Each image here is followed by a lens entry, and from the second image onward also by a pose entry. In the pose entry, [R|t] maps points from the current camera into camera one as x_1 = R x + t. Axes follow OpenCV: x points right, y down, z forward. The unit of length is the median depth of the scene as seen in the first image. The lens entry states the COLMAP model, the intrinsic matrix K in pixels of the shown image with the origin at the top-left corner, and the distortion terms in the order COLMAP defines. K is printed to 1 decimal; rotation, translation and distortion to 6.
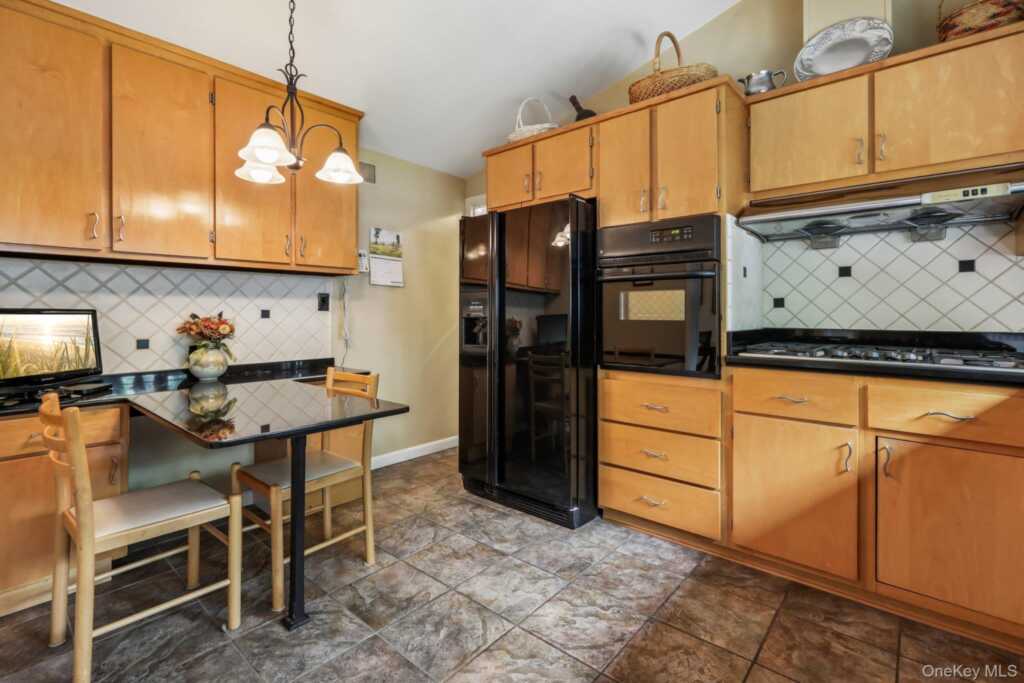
lens RADIAL K [[477.6, 0, 507.8], [0, 477.6, 310.4], [0, 0, 1]] dist [-0.001732, 0.000006]
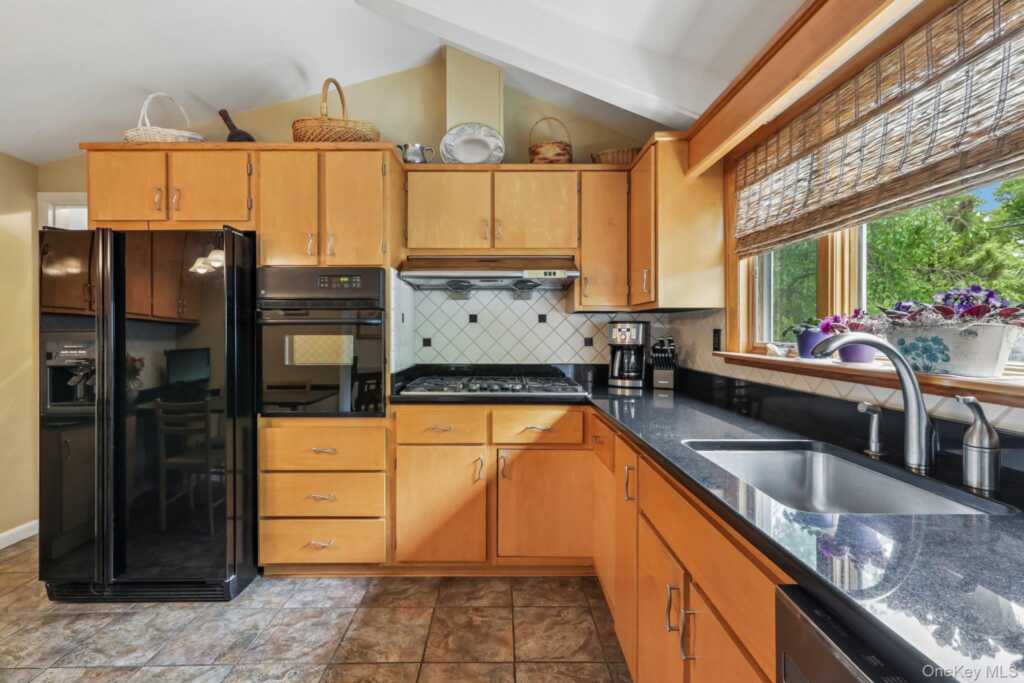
lens RADIAL K [[468.8, 0, 509.8], [0, 468.8, 333.1], [0, 0, 1]] dist [-0.000451, 0.001642]
pose [[0.744786, -0.005319, 0.667282, -0.059133], [-0.001759, 0.999949, 0.009934, -0.056705], [-0.667301, -0.008572, 0.744739, 0.000781]]
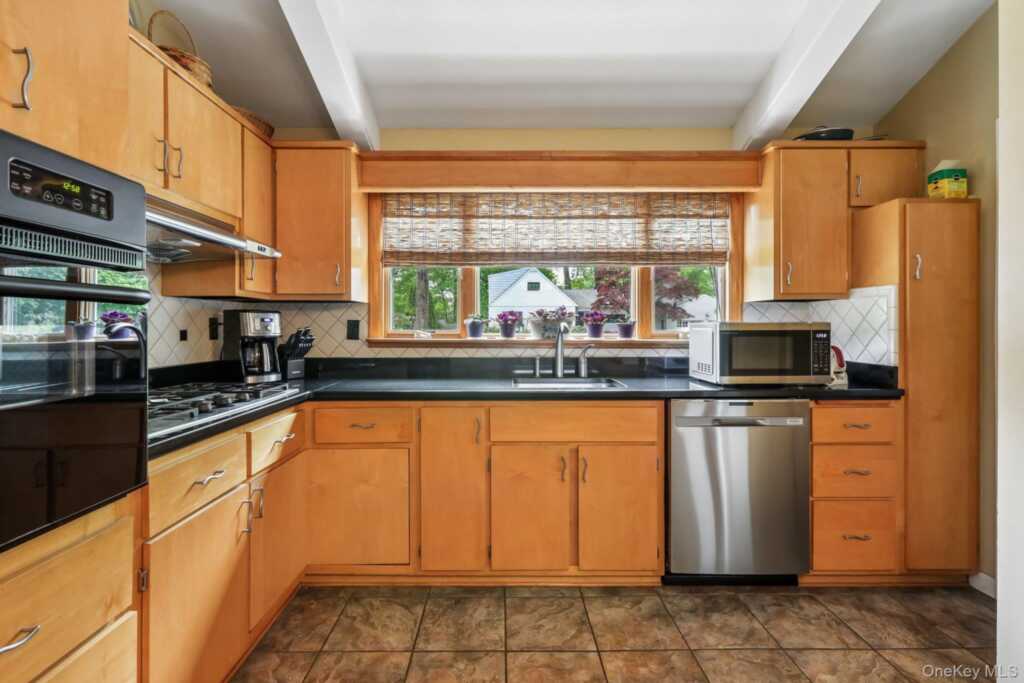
lens RADIAL K [[460.3, 0, 515.0], [0, 460.3, 322.1], [0, 0, 1]] dist [0.001468, 0.000809]
pose [[-0.676325, 0.002275, 0.736600, -0.214248], [-0.006157, 0.999943, -0.008741, -0.042617], [-0.736578, -0.010447, -0.676272, 0.961887]]
